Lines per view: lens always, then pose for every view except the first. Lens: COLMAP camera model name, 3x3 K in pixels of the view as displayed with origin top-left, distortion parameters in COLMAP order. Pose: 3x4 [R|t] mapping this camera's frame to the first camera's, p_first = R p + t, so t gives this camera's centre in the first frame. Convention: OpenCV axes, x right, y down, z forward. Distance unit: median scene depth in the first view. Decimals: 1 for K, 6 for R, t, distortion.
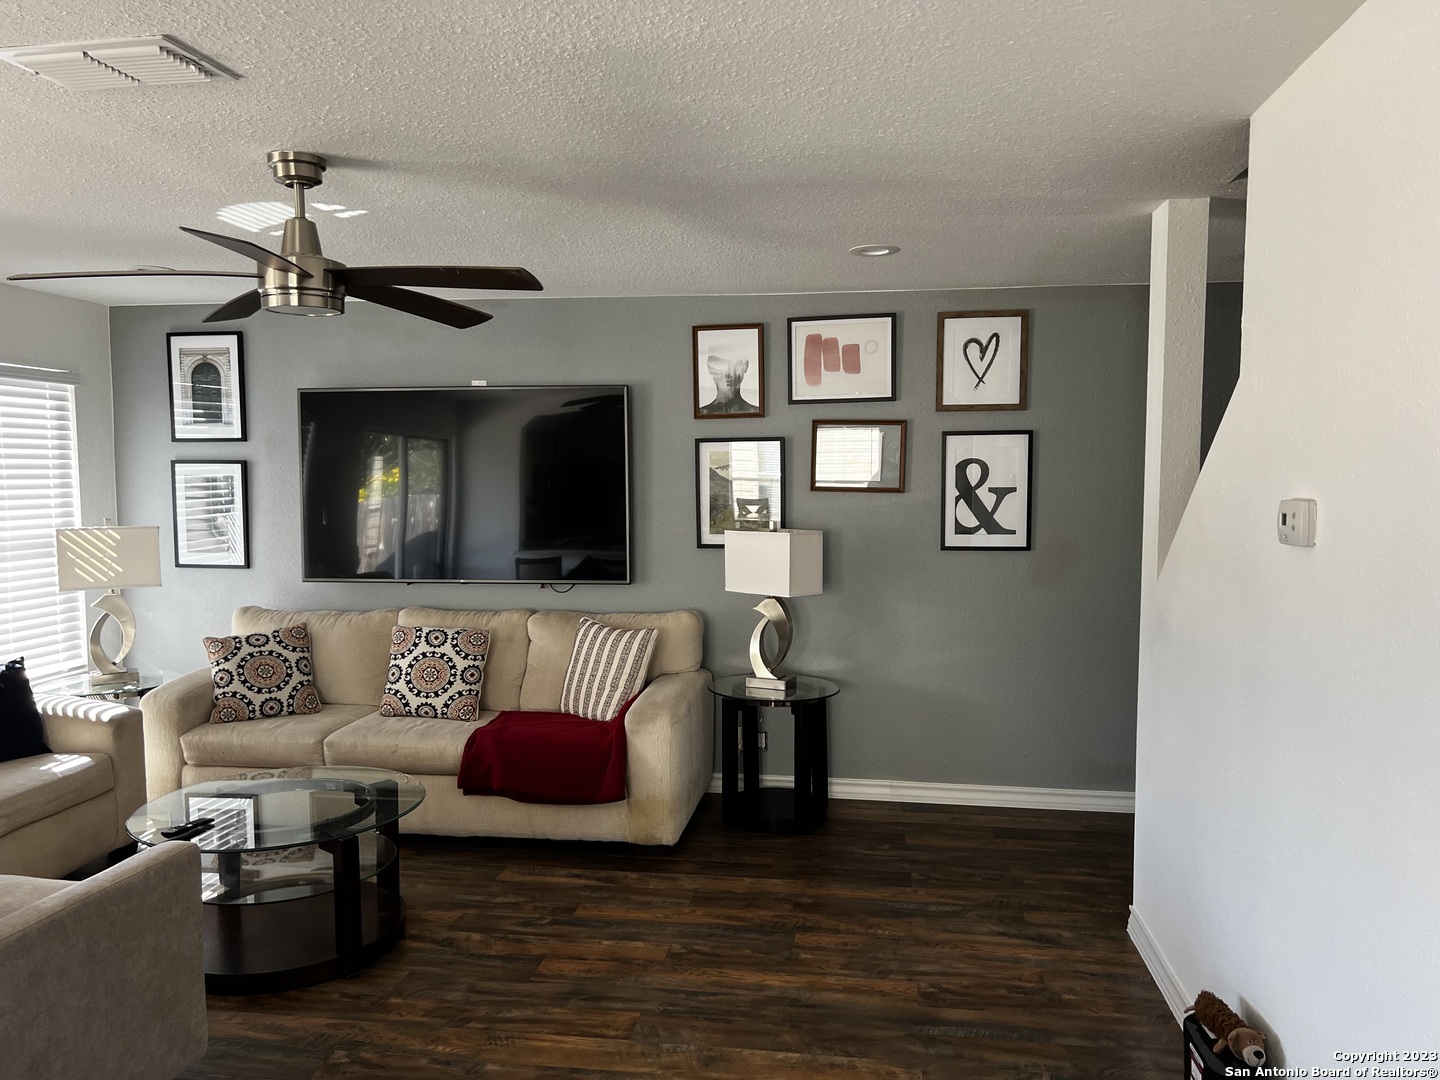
lens RADIAL K [[1075.7, 0, 727.5], [0, 1075.7, 551.7], [0, 0, 1]] dist [0.064736, -0.076475]
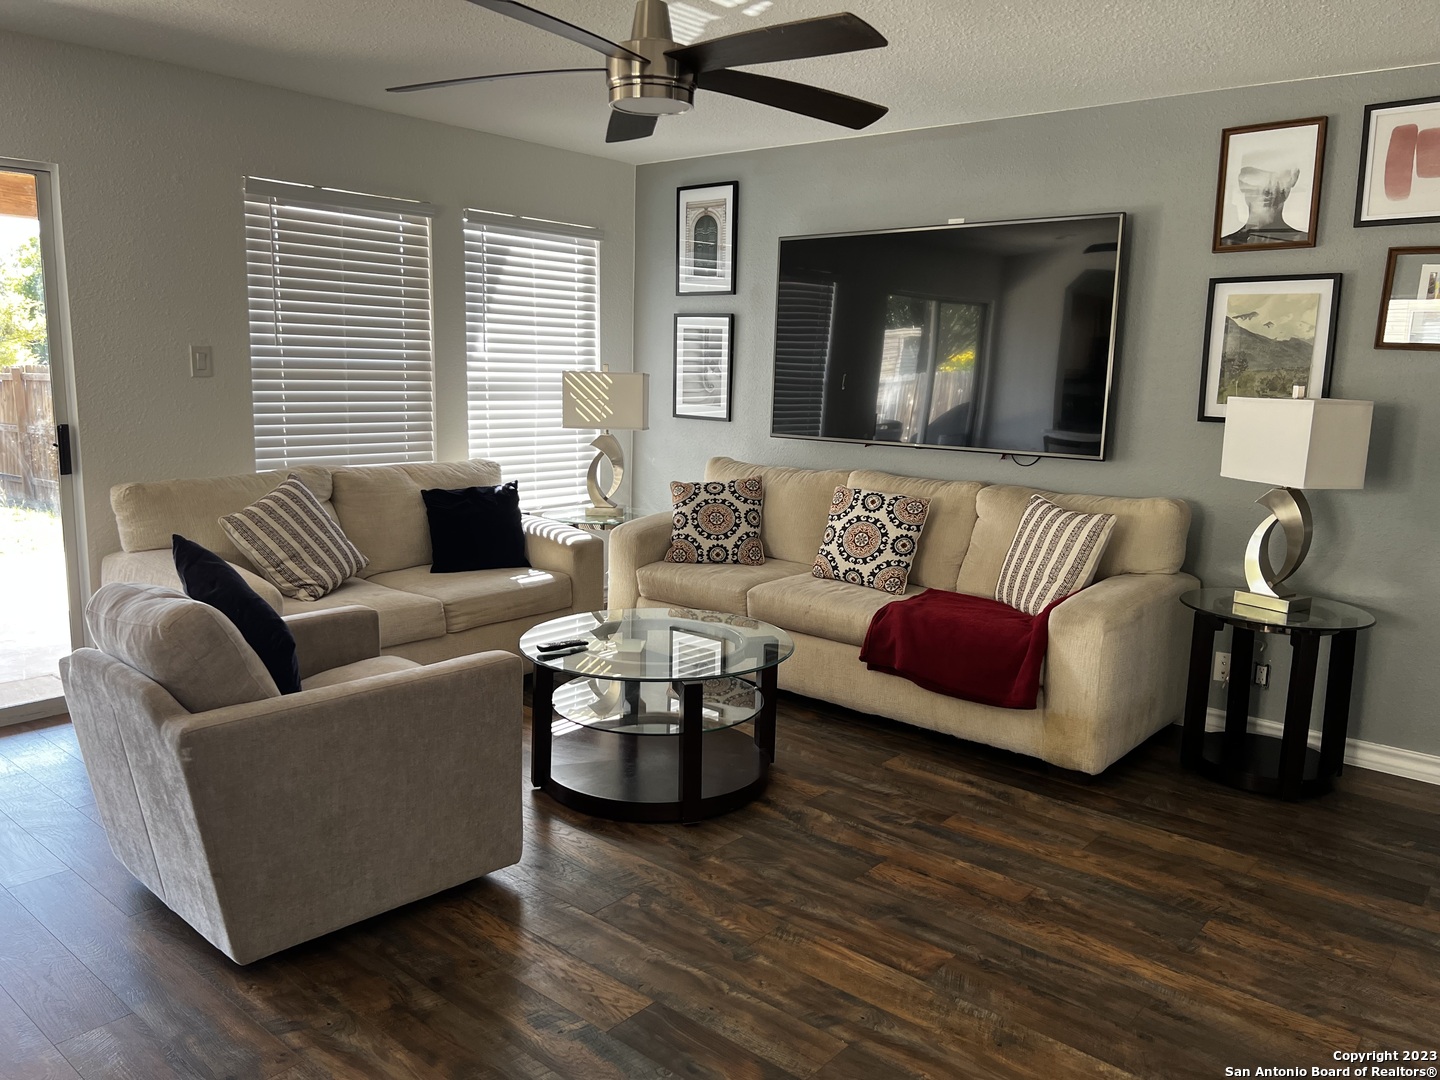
lens RADIAL K [[1075.7, 0, 721.5], [0, 1075.7, 541.9], [0, 0, 1]] dist [0.064736, -0.076475]
pose [[0.849764, 0.111600, -0.515215, 0.105891], [-0.065603, 0.992125, 0.106701, 0.024940], [0.523065, -0.056871, 0.850393, 0.149456]]
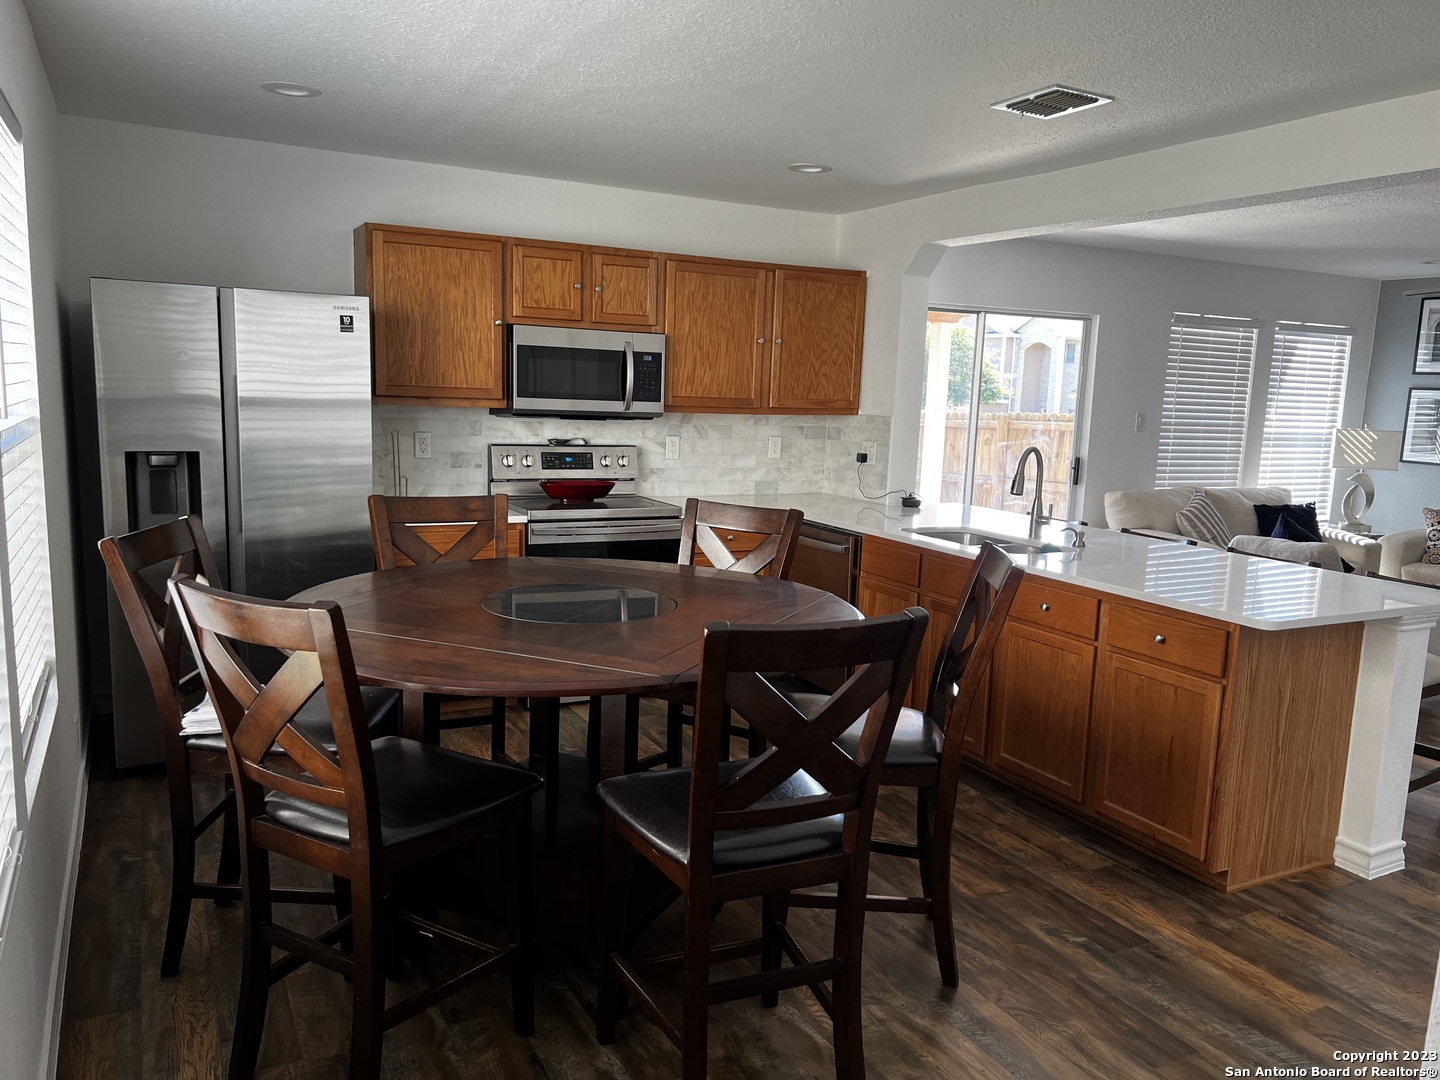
lens RADIAL K [[1075.7, 0, 732.0], [0, 1075.7, 558.5], [0, 0, 1]] dist [0.064736, -0.076475]
pose [[0.591663, 0.152502, -0.791630, 0.160478], [-0.095660, 0.988289, 0.118890, 0.064299], [0.800490, 0.005384, 0.599322, -0.691894]]
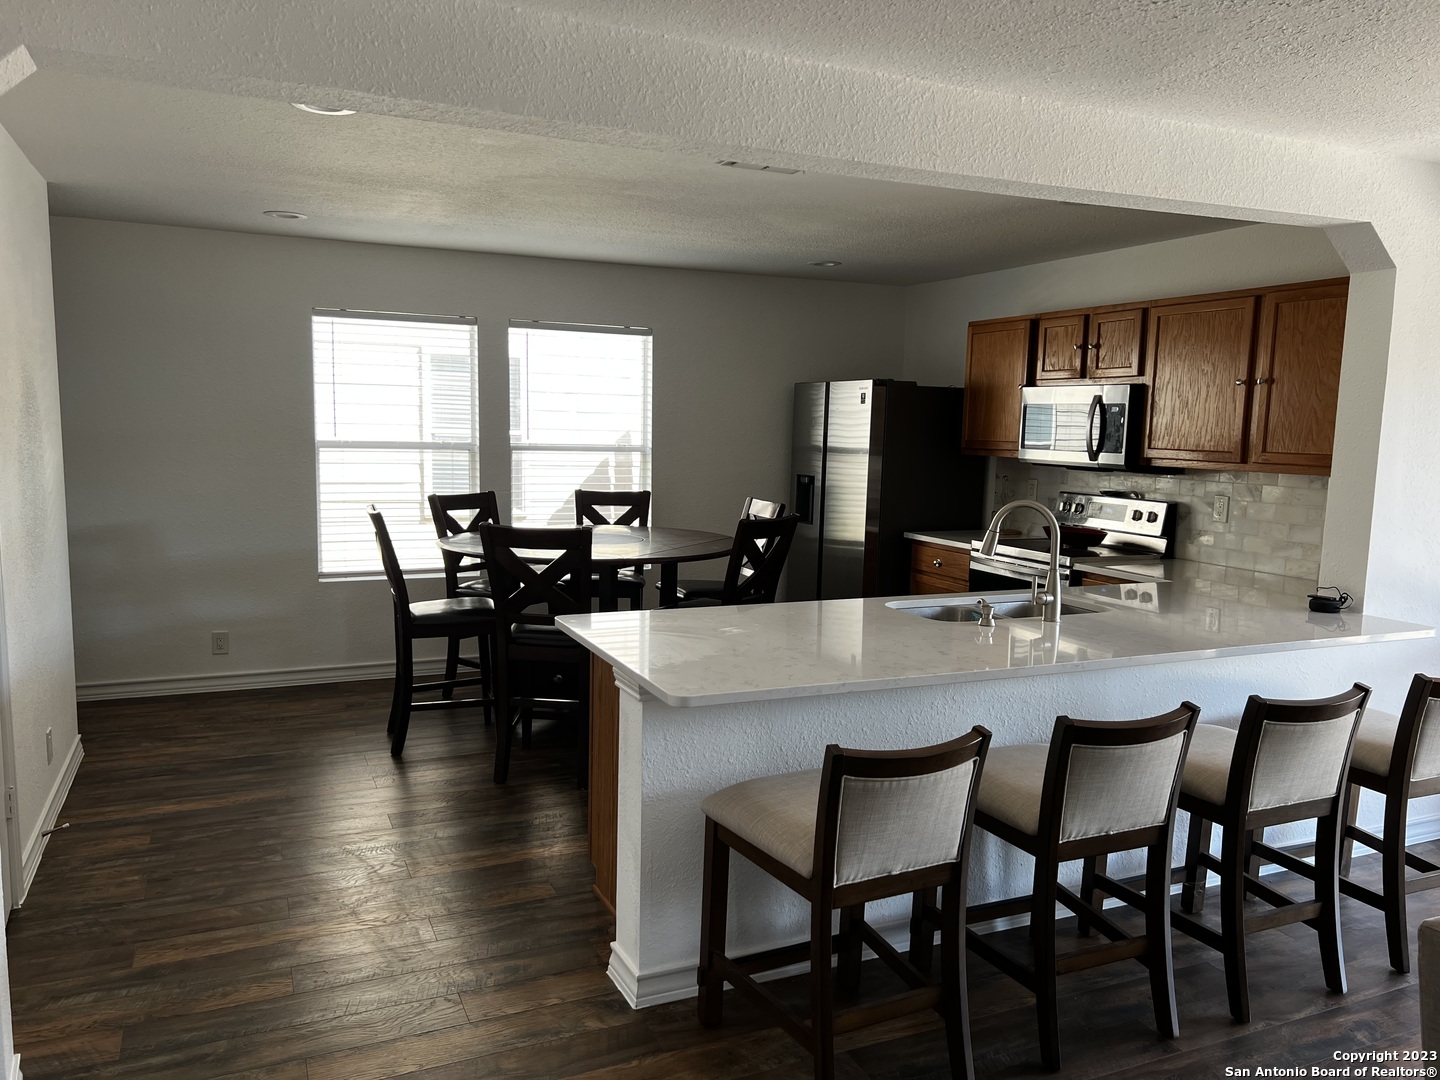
lens RADIAL K [[1075.7, 0, 718.1], [0, 1075.7, 542.2], [0, 0, 1]] dist [0.064736, -0.076475]
pose [[-0.835057, 0.055504, -0.547356, 0.140772], [-0.051889, 0.982517, 0.178795, -0.042209], [0.547710, 0.177706, -0.817578, 0.590749]]
